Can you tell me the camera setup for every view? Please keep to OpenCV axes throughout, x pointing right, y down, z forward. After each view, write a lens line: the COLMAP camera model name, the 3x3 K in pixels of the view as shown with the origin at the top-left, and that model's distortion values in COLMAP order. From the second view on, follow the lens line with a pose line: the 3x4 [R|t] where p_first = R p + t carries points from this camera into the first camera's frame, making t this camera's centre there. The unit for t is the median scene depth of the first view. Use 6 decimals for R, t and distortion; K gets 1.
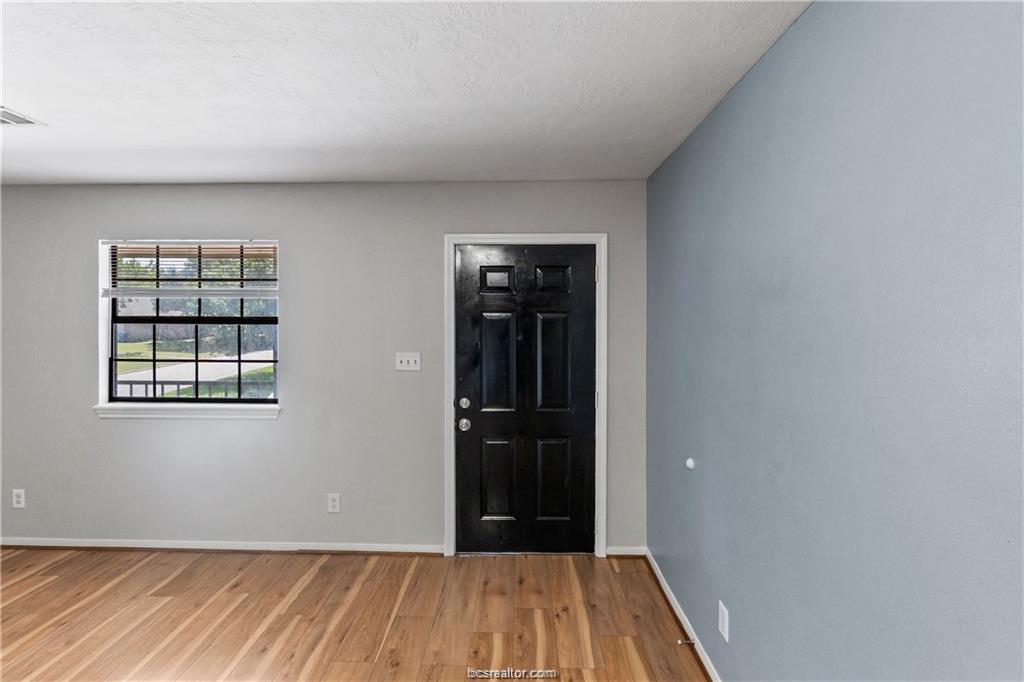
lens RADIAL K [[469.9, 0, 499.2], [0, 469.9, 328.5], [0, 0, 1]] dist [-0.003138, -0.000854]
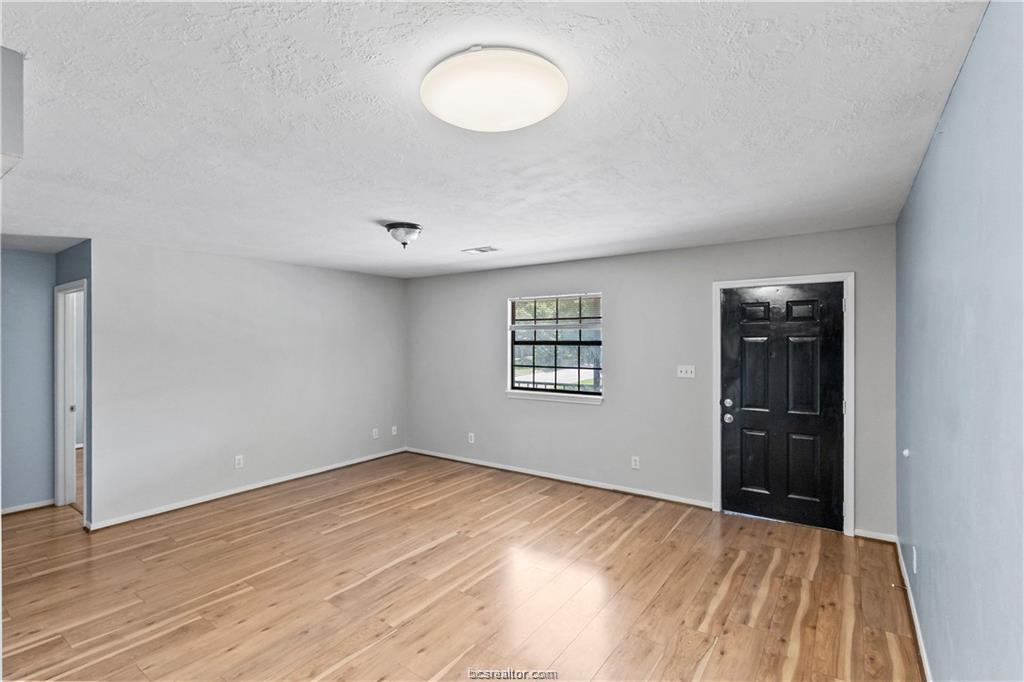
lens RADIAL K [[469.9, 0, 512.0], [0, 469.9, 344.4], [0, 0, 1]] dist [-0.003138, -0.000854]
pose [[0.836139, -0.000553, -0.548517, 0.152081], [-0.005292, 0.999945, -0.009075, 0.002736], [0.548492, 0.010490, 0.836090, -0.508810]]
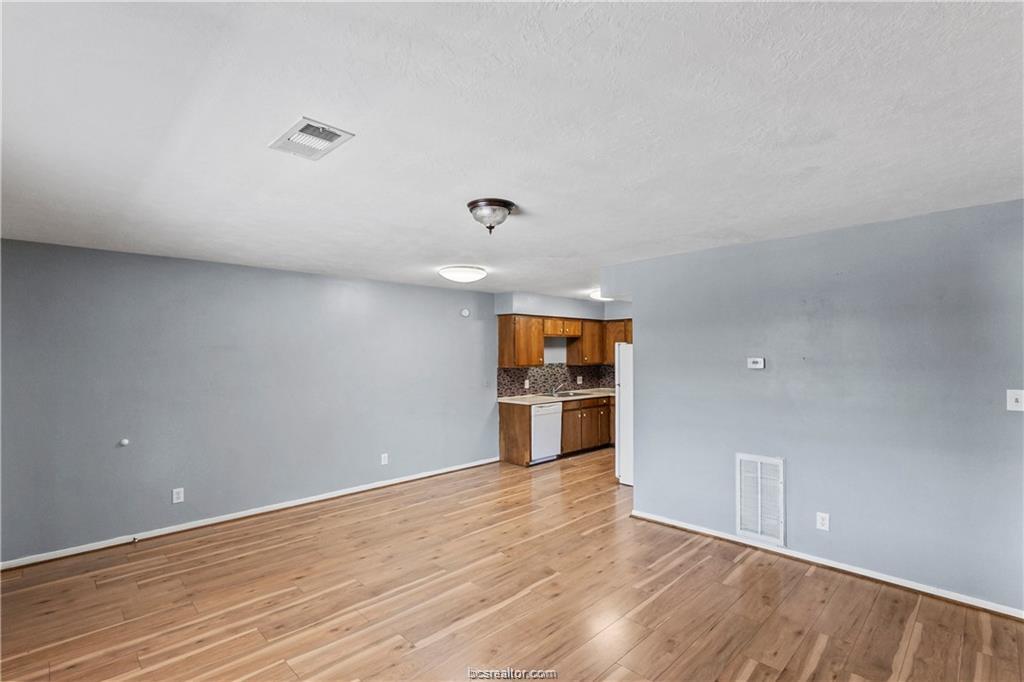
lens RADIAL K [[469.9, 0, 513.6], [0, 469.9, 344.4], [0, 0, 1]] dist [-0.003138, -0.000854]
pose [[-0.723804, 0.014683, 0.689849, -1.349550], [0.019624, 0.999807, -0.000690, -0.031546], [-0.689726, 0.013038, -0.723953, 0.925128]]
